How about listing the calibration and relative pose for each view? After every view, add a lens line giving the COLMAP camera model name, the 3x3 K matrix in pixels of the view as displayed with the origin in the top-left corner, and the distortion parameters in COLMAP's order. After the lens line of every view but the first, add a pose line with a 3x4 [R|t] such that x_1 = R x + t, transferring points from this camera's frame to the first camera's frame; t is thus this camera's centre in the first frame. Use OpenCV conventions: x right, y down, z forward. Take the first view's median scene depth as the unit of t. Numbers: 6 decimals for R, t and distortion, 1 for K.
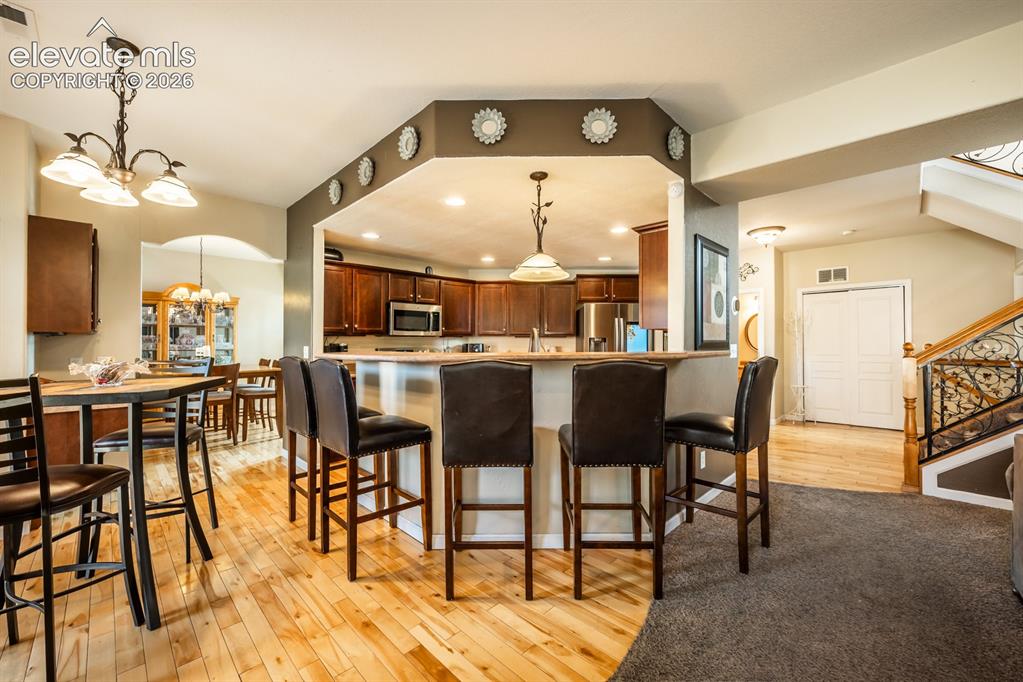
lens RADIAL K [[405.4, 0, 507.2], [0, 405.4, 341.9], [0, 0, 1]] dist [-0.003191, -0.000420]
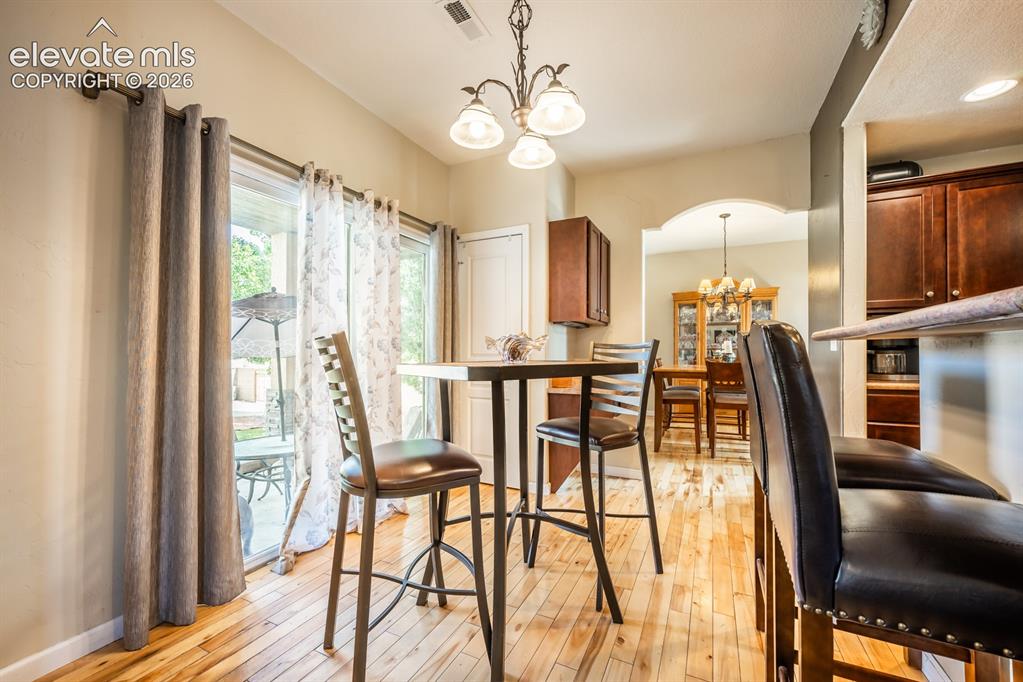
lens RADIAL K [[405.4, 0, 505.1], [0, 405.4, 347.0], [0, 0, 1]] dist [-0.003191, -0.000420]
pose [[0.312581, -0.008718, -0.949851, -0.111144], [0.000236, 0.999959, -0.009100, 0.059051], [0.949891, 0.002620, 0.312570, 0.505296]]
